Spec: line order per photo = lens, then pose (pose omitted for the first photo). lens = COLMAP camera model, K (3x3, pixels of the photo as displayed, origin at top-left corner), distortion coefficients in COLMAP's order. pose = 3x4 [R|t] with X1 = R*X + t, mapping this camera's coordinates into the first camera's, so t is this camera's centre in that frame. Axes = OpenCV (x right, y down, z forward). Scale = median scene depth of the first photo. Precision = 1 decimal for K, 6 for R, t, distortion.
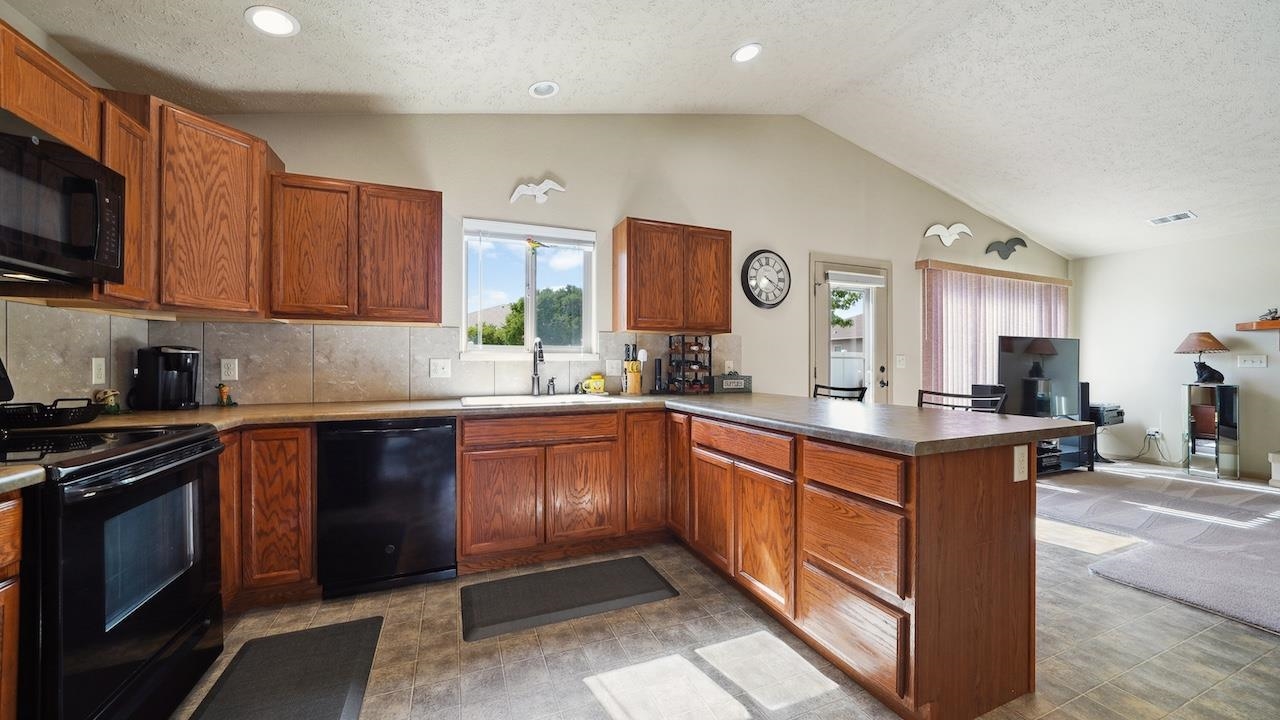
lens RADIAL K [[454.5, 0, 635.2], [0, 454.5, 357.7], [0, 0, 1]] dist [-0.000886, 0.000009]
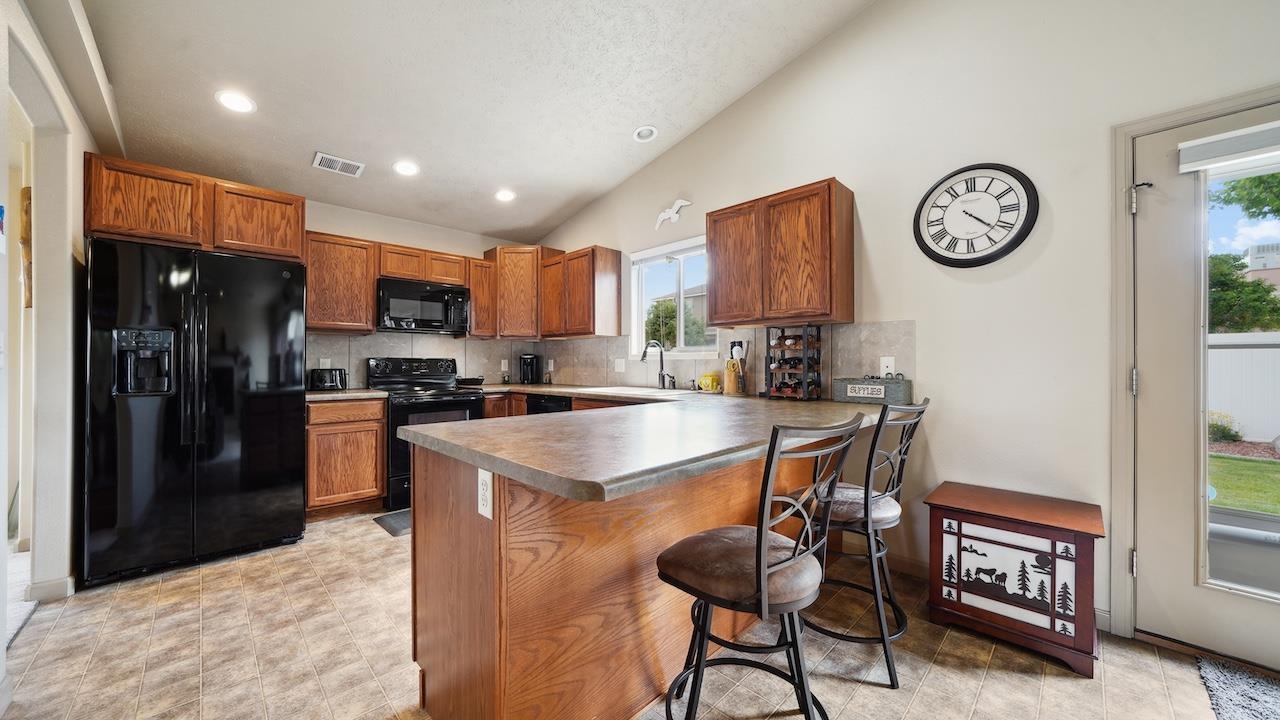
lens RADIAL K [[454.5, 0, 635.2], [0, 454.5, 357.7], [0, 0, 1]] dist [-0.000886, 0.000009]
pose [[0.379115, -0.009892, -0.925297, 0.785937], [0.013058, 0.999900, -0.005339, 0.006915], [0.925257, -0.010058, 0.379207, 0.451959]]
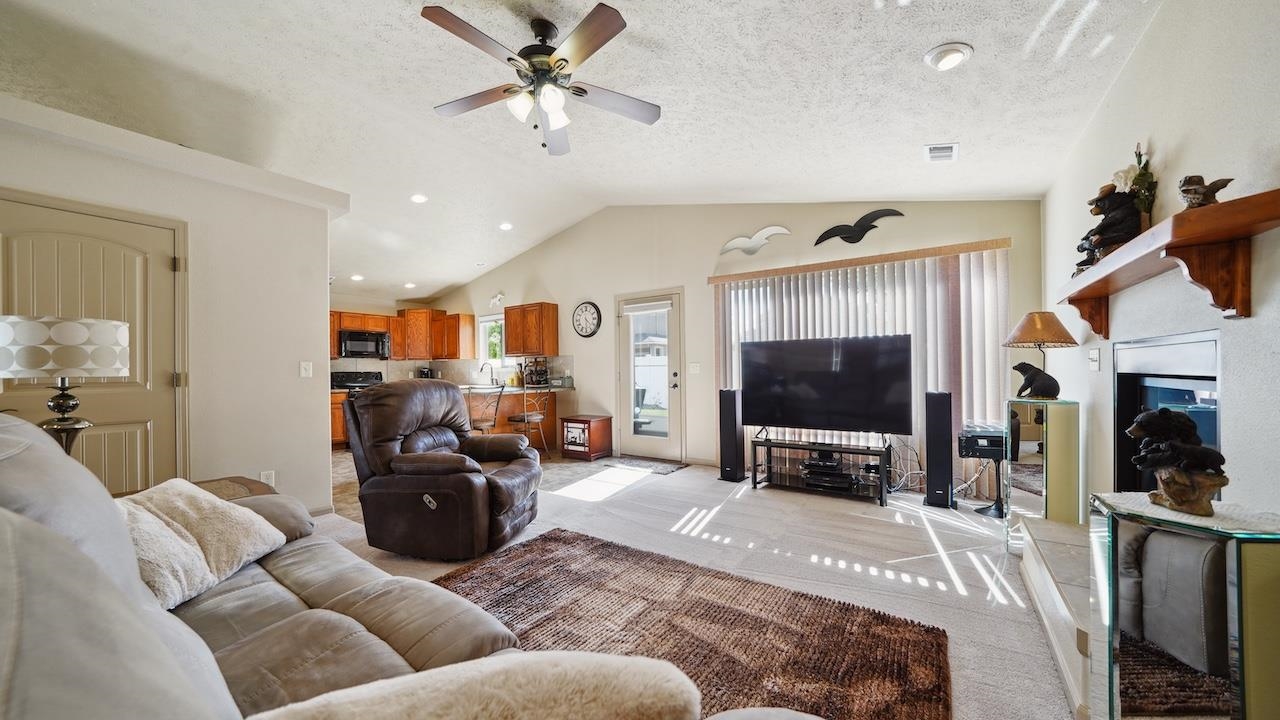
lens RADIAL K [[441.2, 0, 631.0], [0, 441.2, 367.4], [0, 0, 1]] dist [-0.000001, 0.000004]
pose [[0.535537, -0.014317, -0.844391, 2.037622], [0.024097, 0.999708, -0.001668, 0.007283], [0.844168, -0.019455, 0.535725, 0.332097]]
